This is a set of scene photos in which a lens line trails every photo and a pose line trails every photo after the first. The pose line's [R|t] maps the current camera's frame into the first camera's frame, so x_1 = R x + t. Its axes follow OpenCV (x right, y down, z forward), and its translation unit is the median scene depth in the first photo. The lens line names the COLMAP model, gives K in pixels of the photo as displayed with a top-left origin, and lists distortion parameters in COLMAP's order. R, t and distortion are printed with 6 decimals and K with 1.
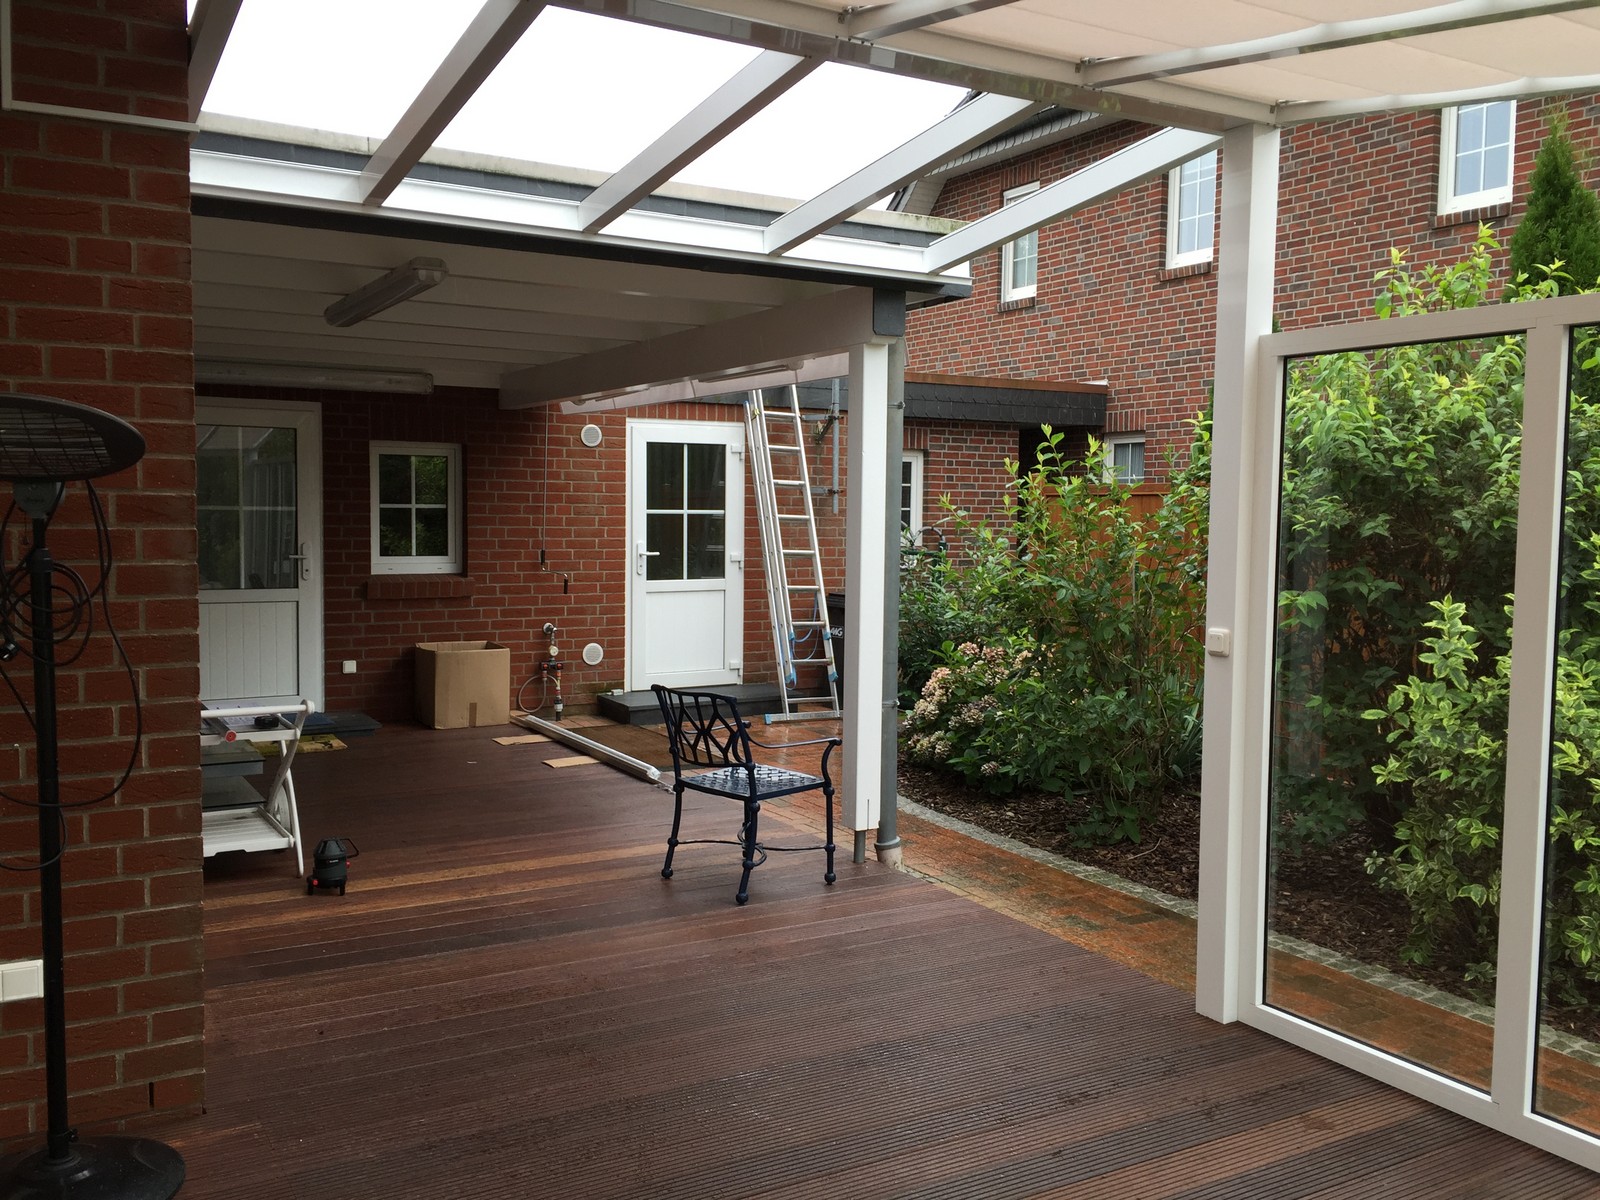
lens RADIAL K [[1366.8, 0, 797.8], [0, 1366.8, 600.2], [0, 0, 1]] dist [0.082811, -0.108102]
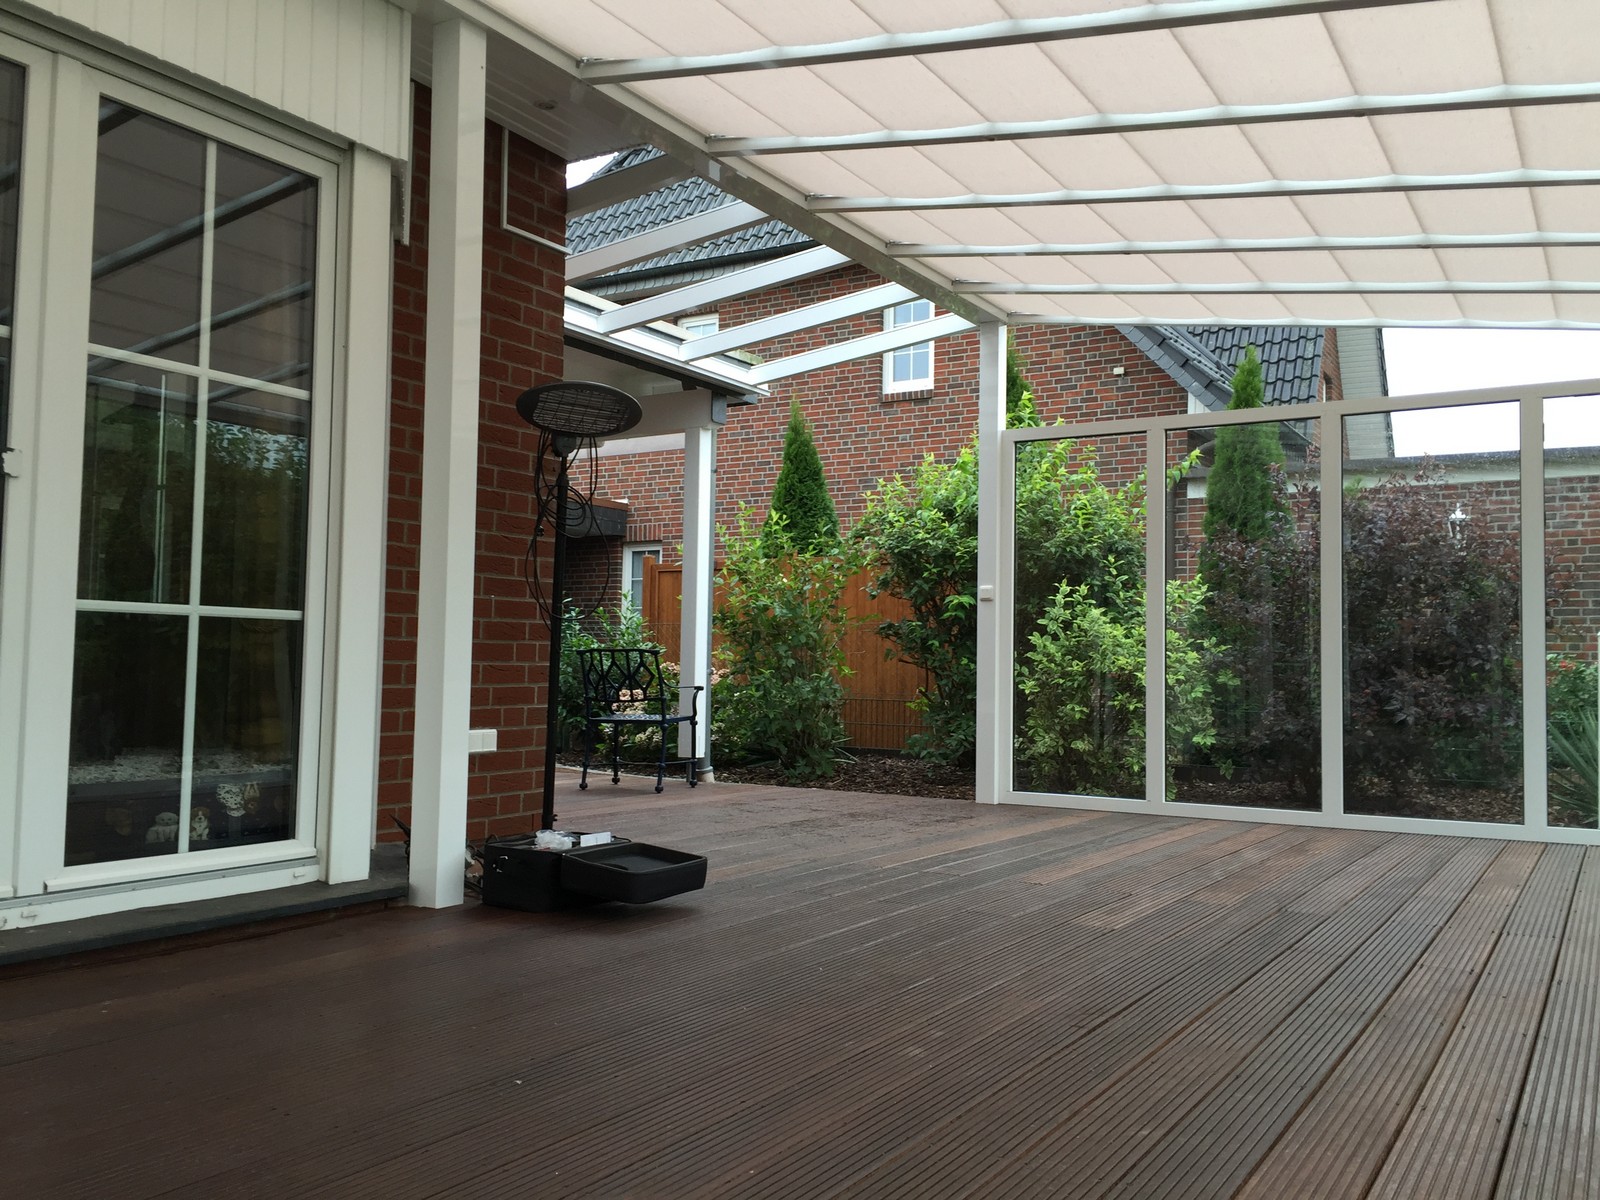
lens RADIAL K [[1366.8, 0, 786.0], [0, 1366.8, 600.3], [0, 0, 1]] dist [0.082811, -0.108102]
pose [[0.882934, 0.024952, 0.468833, -0.286585], [0.028255, 0.993953, -0.106111, 0.082376], [-0.468645, 0.106936, 0.876890, -0.171891]]
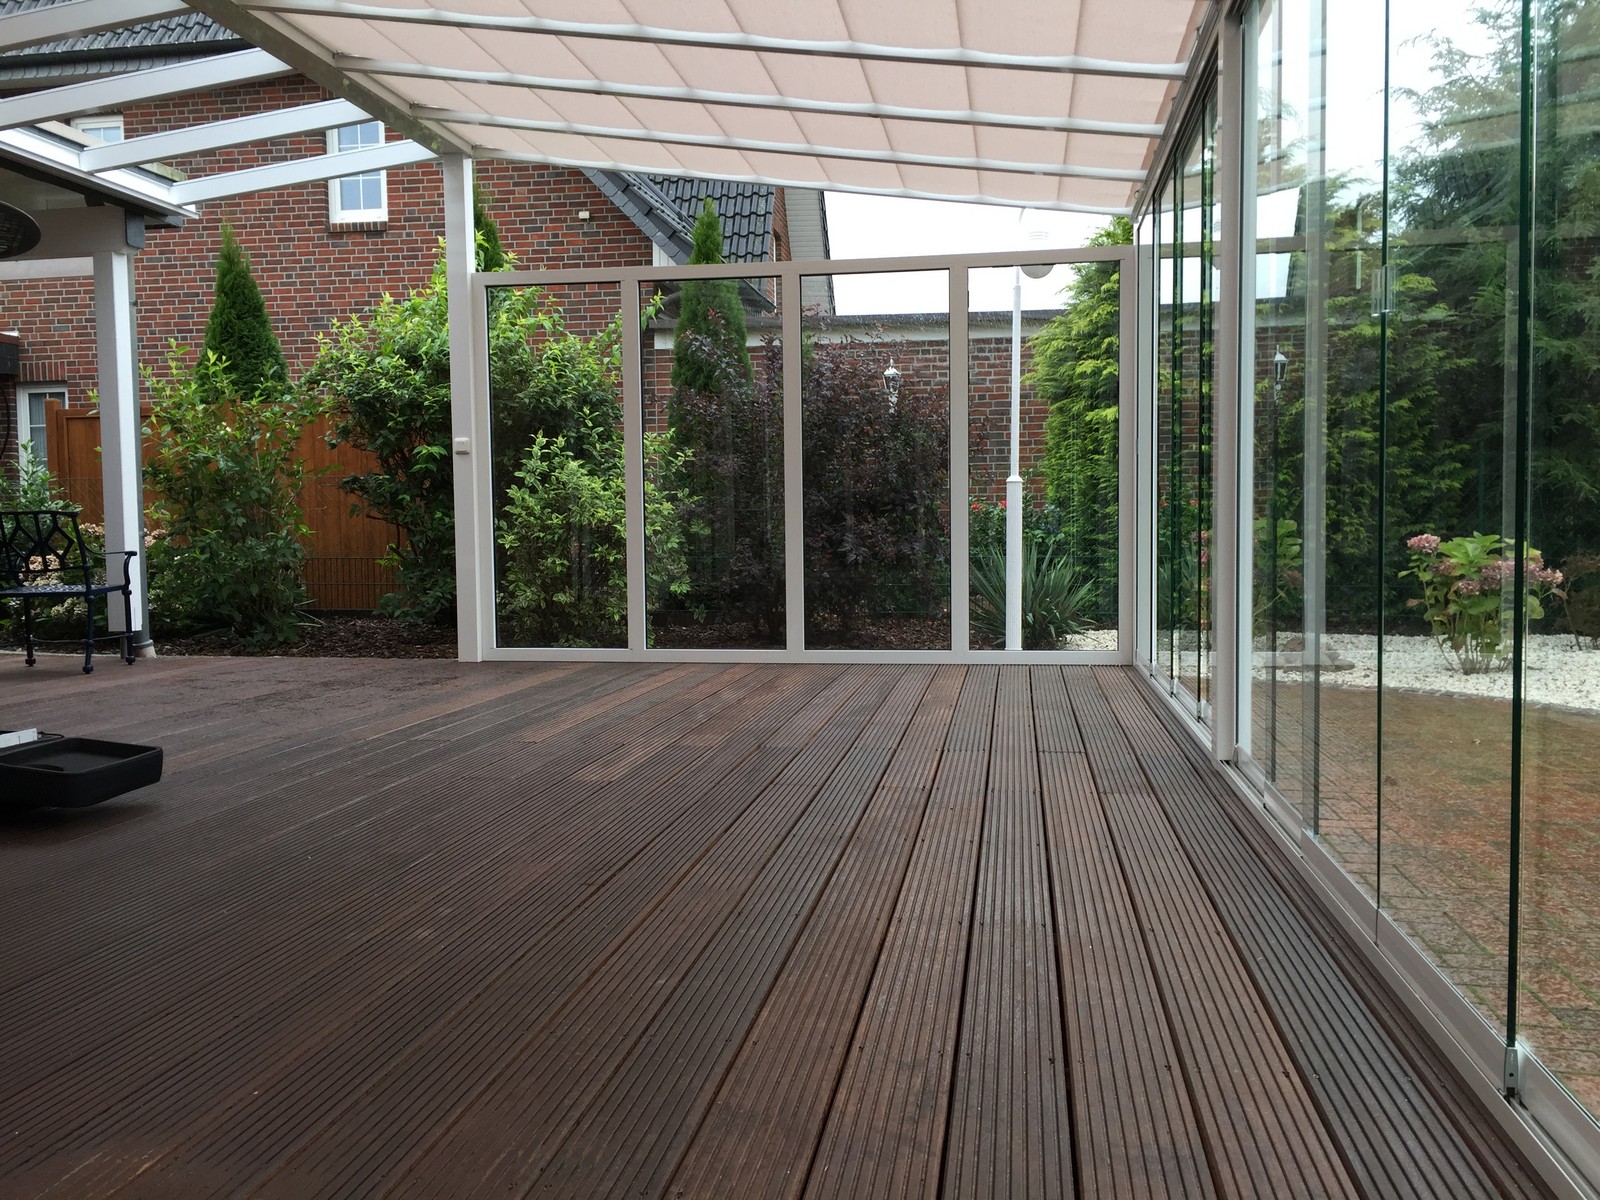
lens RADIAL K [[1366.8, 0, 791.8], [0, 1366.8, 603.3], [0, 0, 1]] dist [0.082811, -0.108102]
pose [[0.639735, -0.066933, 0.765676, -0.286767], [0.072199, 0.997029, 0.026834, 0.078558], [-0.765197, 0.038115, 0.642667, -0.162658]]
